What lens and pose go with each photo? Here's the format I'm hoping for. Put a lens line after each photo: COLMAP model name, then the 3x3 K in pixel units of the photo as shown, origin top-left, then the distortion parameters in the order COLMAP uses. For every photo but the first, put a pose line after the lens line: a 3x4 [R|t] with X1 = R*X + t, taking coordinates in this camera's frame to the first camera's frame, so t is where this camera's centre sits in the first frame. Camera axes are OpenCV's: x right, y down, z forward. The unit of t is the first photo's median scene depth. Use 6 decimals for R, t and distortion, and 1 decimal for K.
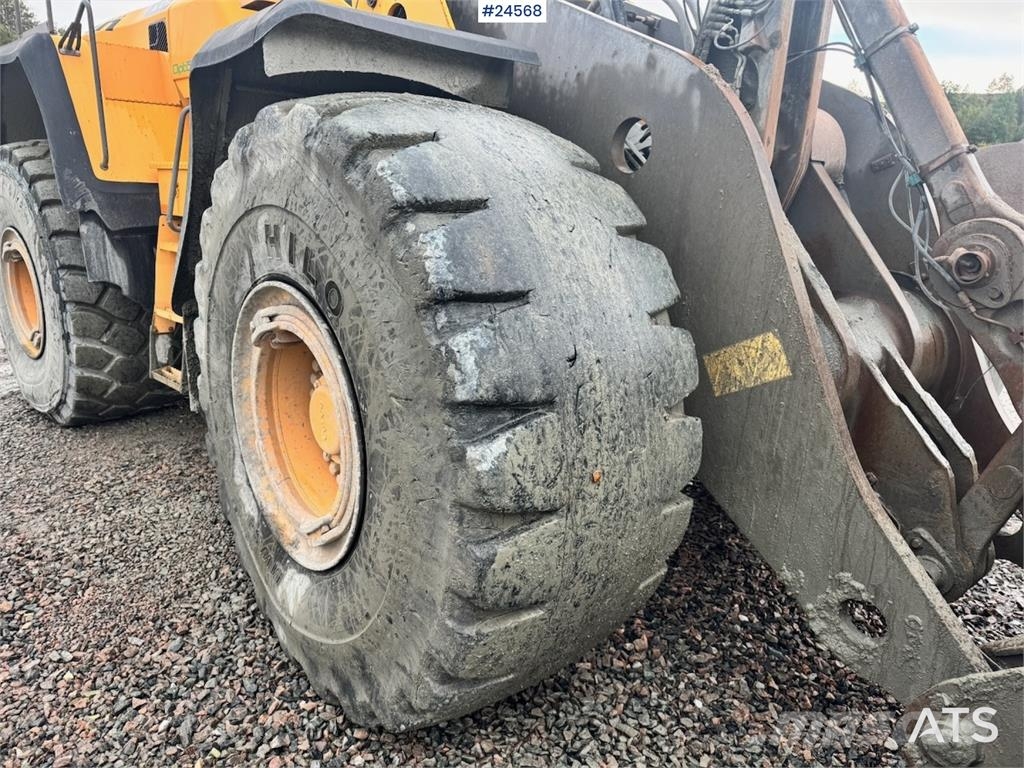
lens RADIAL K [[717.1, 0, 509.3], [0, 717.1, 388.5], [0, 0, 1]] dist [0.093087, -0.125567]
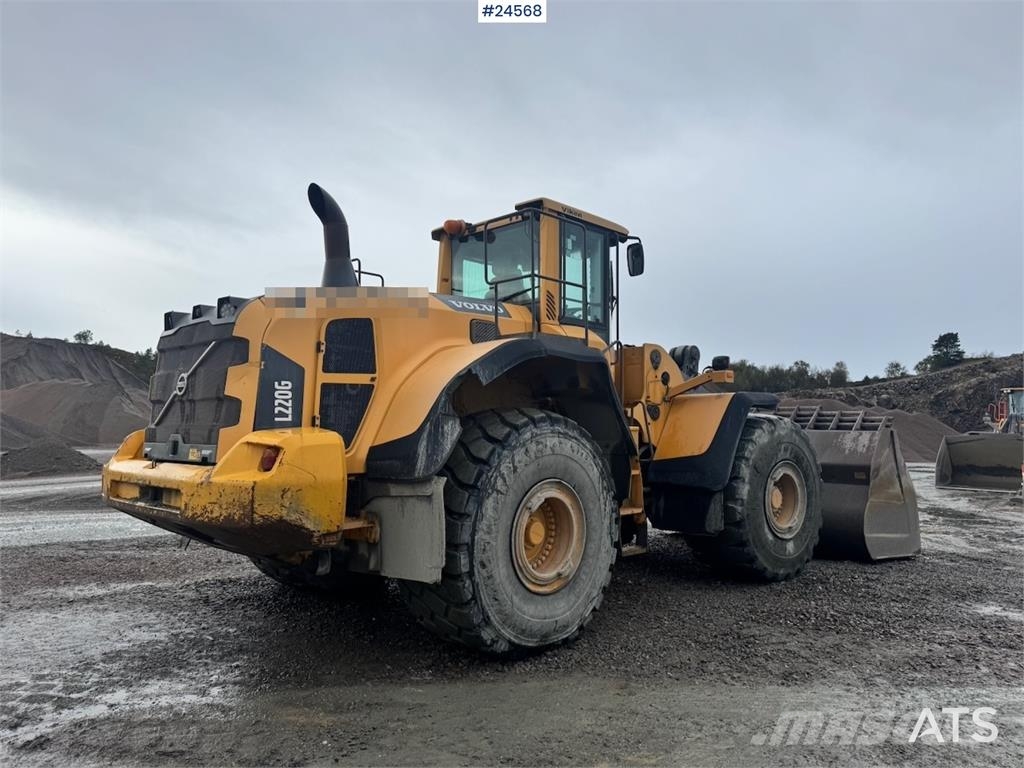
lens RADIAL K [[717.1, 0, 515.8], [0, 717.1, 378.1], [0, 0, 1]] dist [0.093087, -0.125567]
pose [[-0.006035, 0.041048, 0.999139, -4.070978], [0.255447, 0.966070, -0.038146, -0.766703], [-0.966804, 0.254996, -0.016316, 2.252811]]
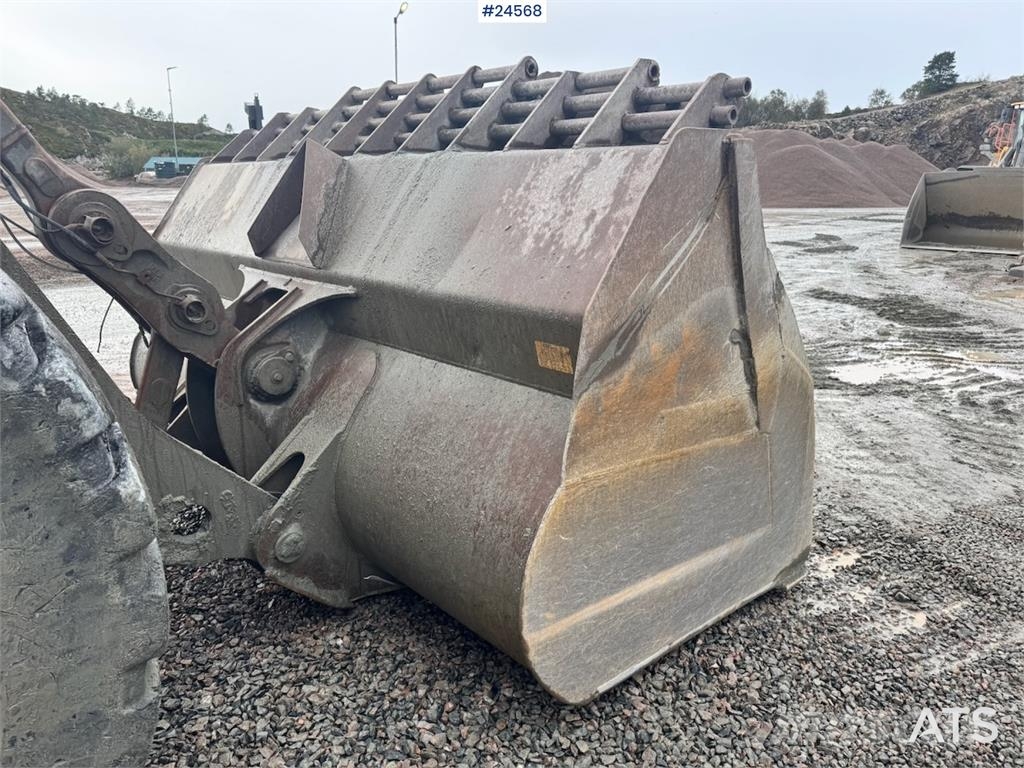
lens RADIAL K [[717.1, 0, 511.4], [0, 717.1, 390.5], [0, 0, 1]] dist [0.093087, -0.125567]
pose [[-0.044228, -0.309799, 0.949773, -0.585516], [0.271604, 0.911165, 0.309854, -0.107468], [-0.961392, 0.271667, 0.043843, 0.344890]]
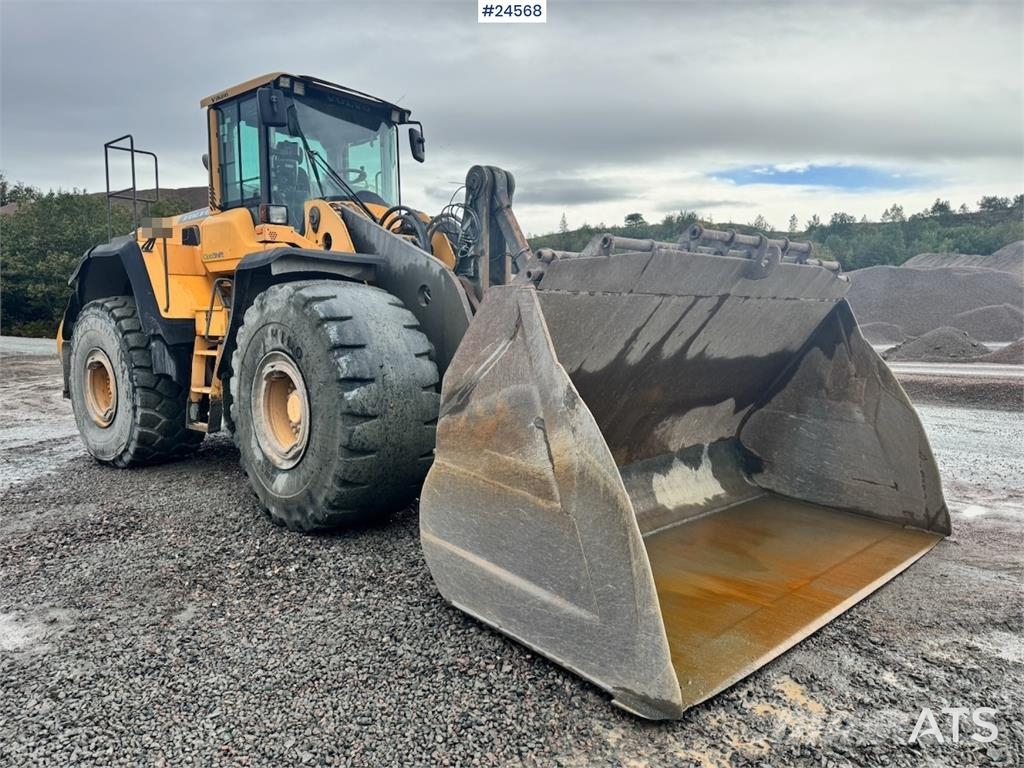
lens RADIAL K [[718.9, 0, 511.3], [0, 718.9, 386.8], [0, 0, 1]] dist [0.086828, -0.111885]
pose [[0.996949, -0.040360, 0.066807, 0.316878], [0.051365, 0.983720, -0.172209, 0.438604], [-0.058769, 0.175115, 0.982792, -1.473079]]
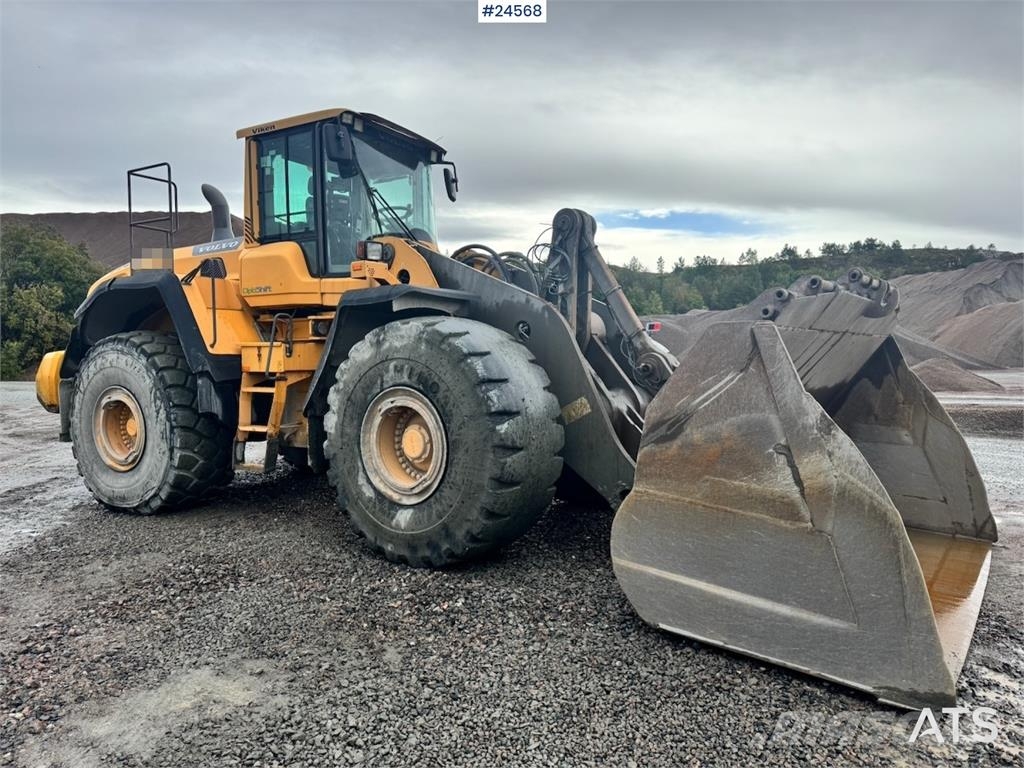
lens RADIAL K [[717.1, 0, 516.2], [0, 717.1, 388.5], [0, 0, 1]] dist [0.093087, -0.125567]
pose [[0.969196, -0.048280, 0.241513, -0.507817], [0.099156, 0.974107, -0.203184, 0.397459], [-0.225450, 0.220872, 0.948888, -1.435041]]
